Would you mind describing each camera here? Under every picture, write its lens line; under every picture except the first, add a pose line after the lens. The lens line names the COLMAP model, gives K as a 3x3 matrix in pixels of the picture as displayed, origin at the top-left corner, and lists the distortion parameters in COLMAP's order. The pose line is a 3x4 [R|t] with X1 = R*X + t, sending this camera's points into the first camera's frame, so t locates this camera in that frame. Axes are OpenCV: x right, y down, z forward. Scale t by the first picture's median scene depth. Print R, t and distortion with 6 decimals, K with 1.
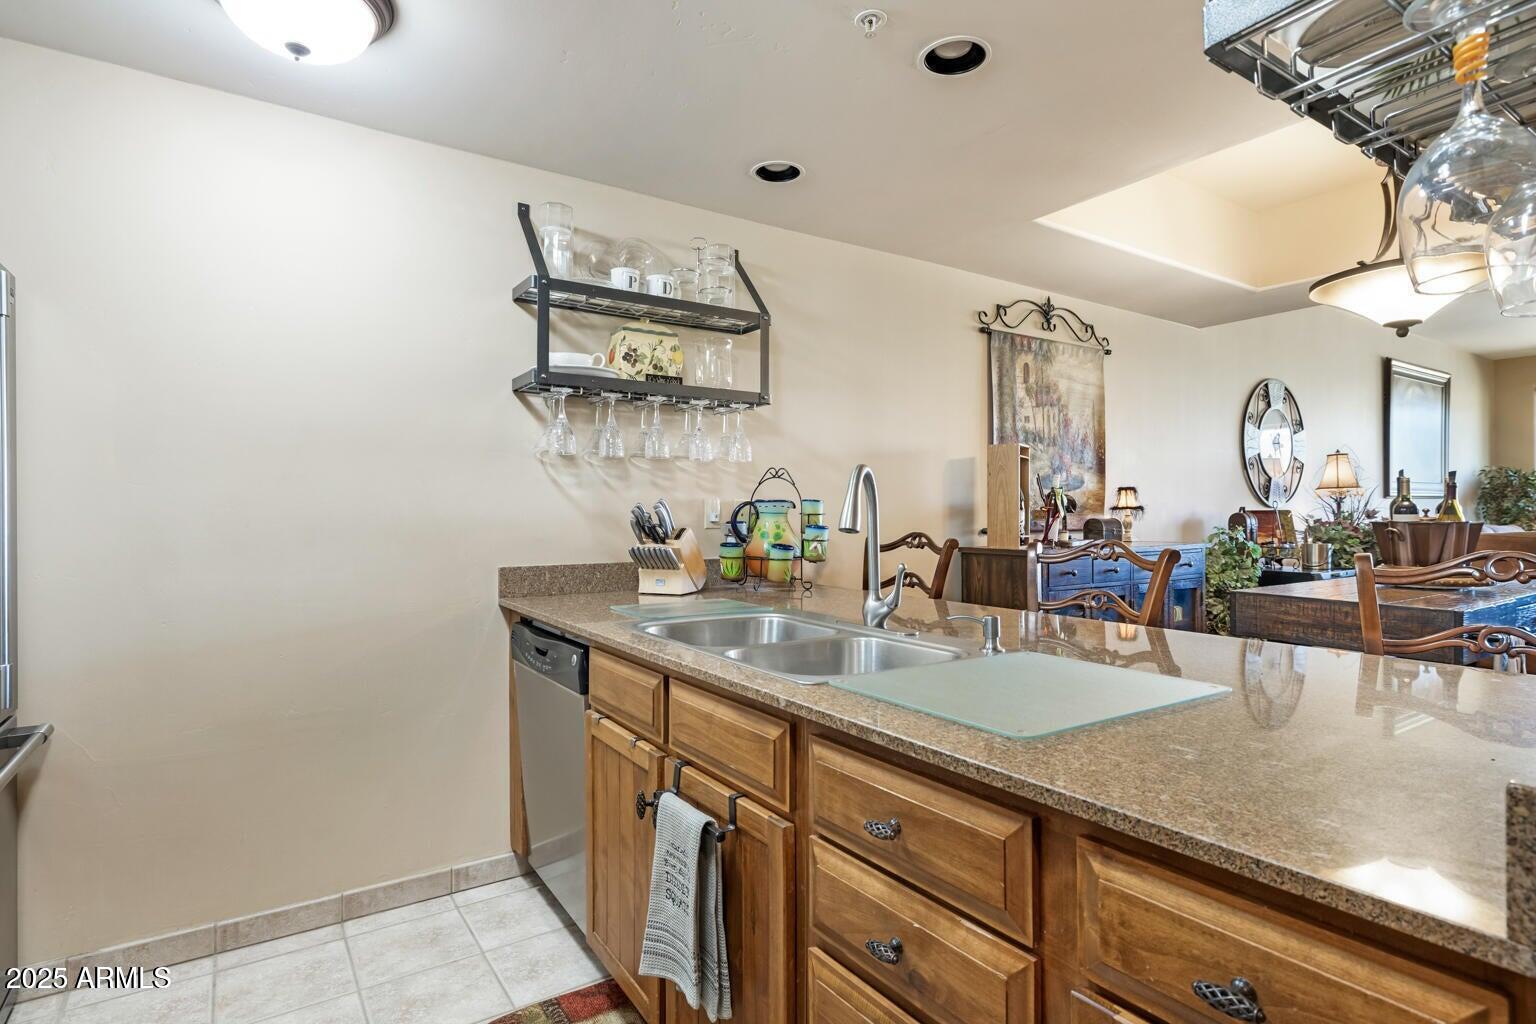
lens RADIAL K [[792.2, 0, 769.1], [0, 792.2, 506.8], [0, 0, 1]] dist [-0.000237, -0.001225]
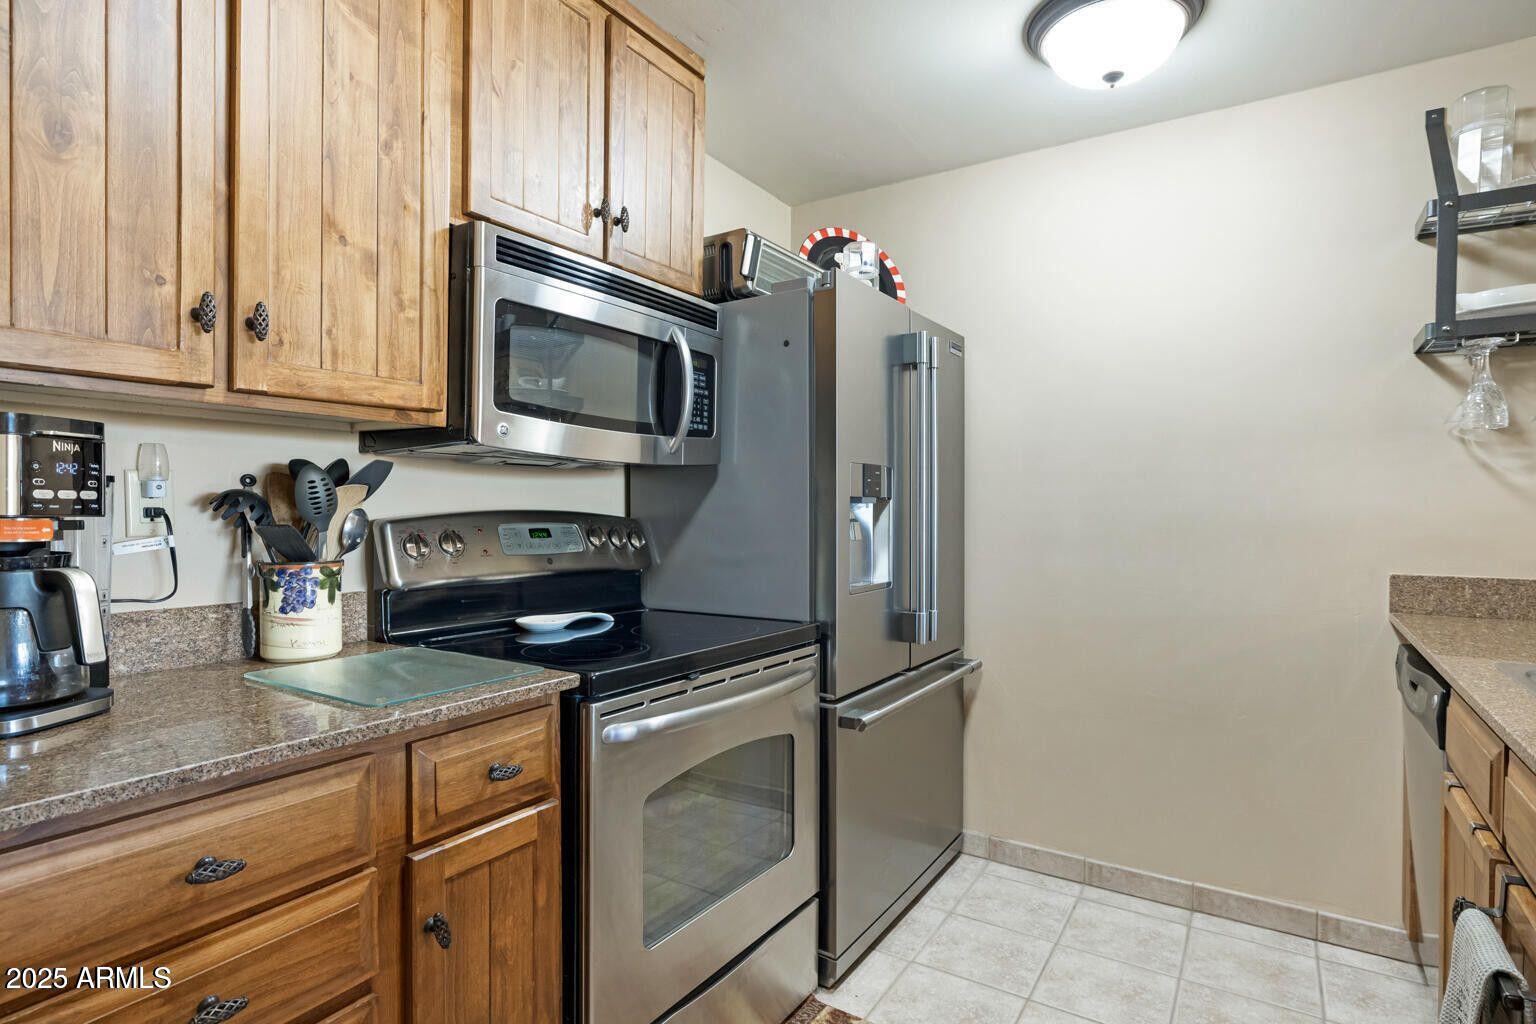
lens RADIAL K [[792.2, 0, 769.3], [0, 792.2, 515.5], [0, 0, 1]] dist [-0.000237, -0.001225]
pose [[0.399880, 0.012180, -0.916486, 0.155673], [0.002034, 0.999897, 0.014176, 0.003368], [0.916565, -0.007533, 0.399815, 0.096137]]
